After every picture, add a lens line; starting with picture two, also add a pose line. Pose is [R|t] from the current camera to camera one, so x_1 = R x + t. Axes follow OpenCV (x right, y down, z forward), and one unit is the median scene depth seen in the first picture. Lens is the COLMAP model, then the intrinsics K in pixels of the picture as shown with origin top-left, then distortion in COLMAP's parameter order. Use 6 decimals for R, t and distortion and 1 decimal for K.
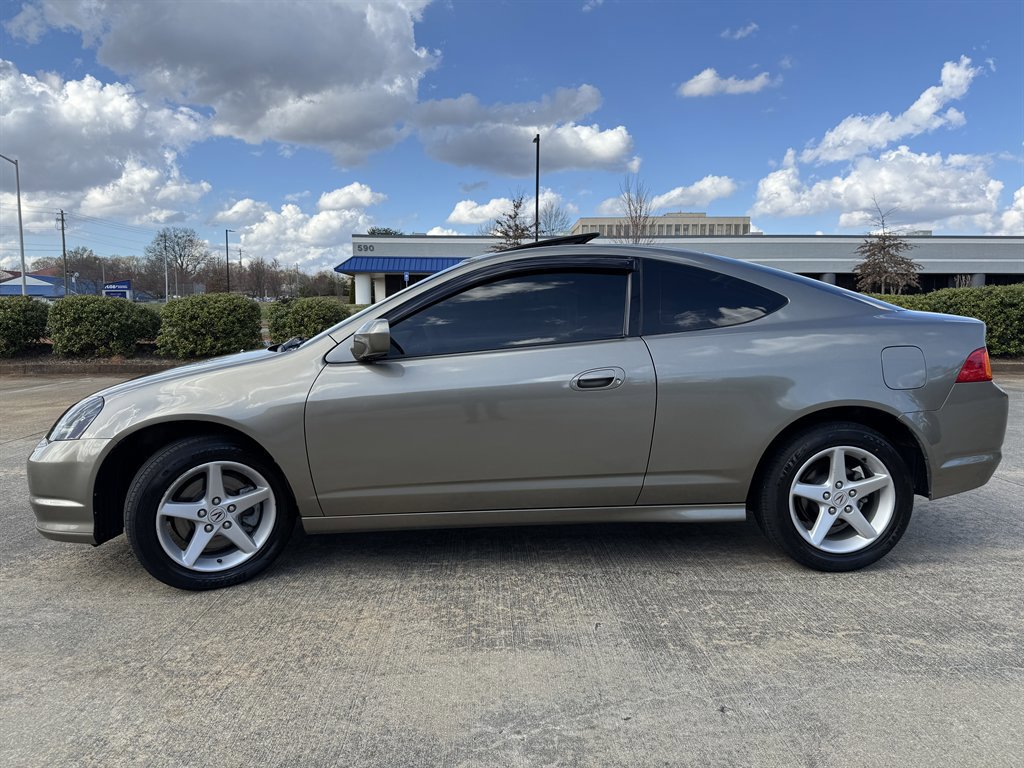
lens RADIAL K [[729.5, 0, 512.6], [0, 729.5, 385.5], [0, 0, 1]] dist [0.017605, -0.027965]
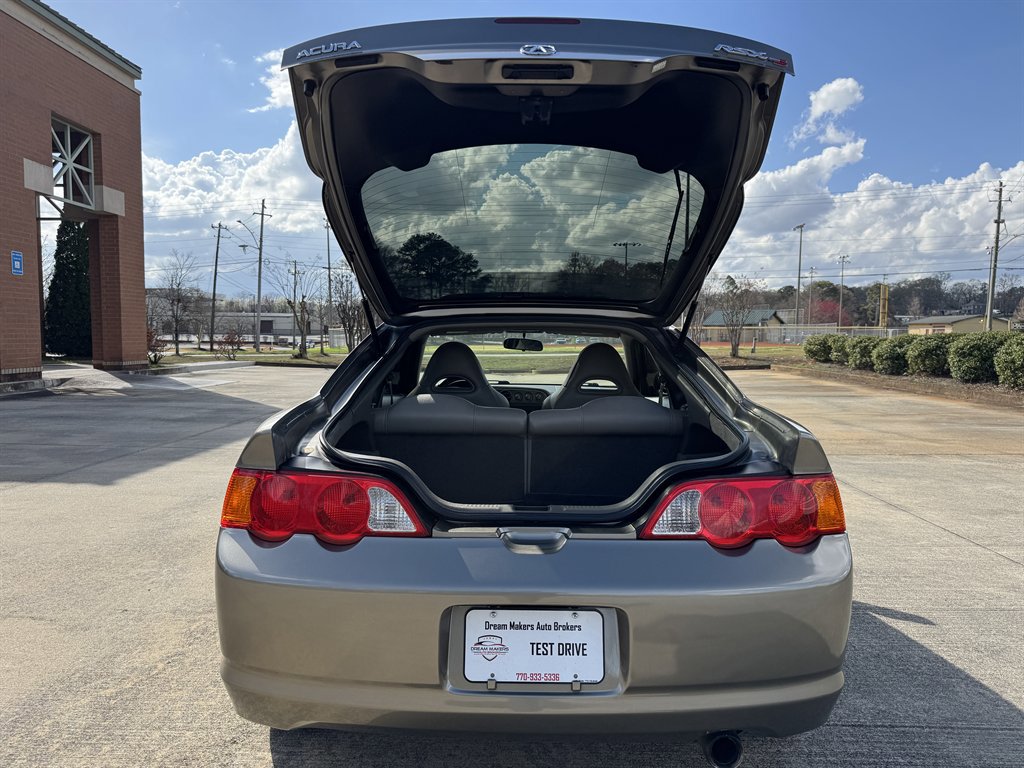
lens RADIAL K [[729.5, 0, 513.8], [0, 729.5, 392.7], [0, 0, 1]] dist [0.017605, -0.027965]
pose [[-0.073307, 0.073397, -0.994605, 1.553489], [-0.098084, 0.991923, 0.080428, -0.230593], [0.992474, 0.103451, -0.065516, 1.626020]]
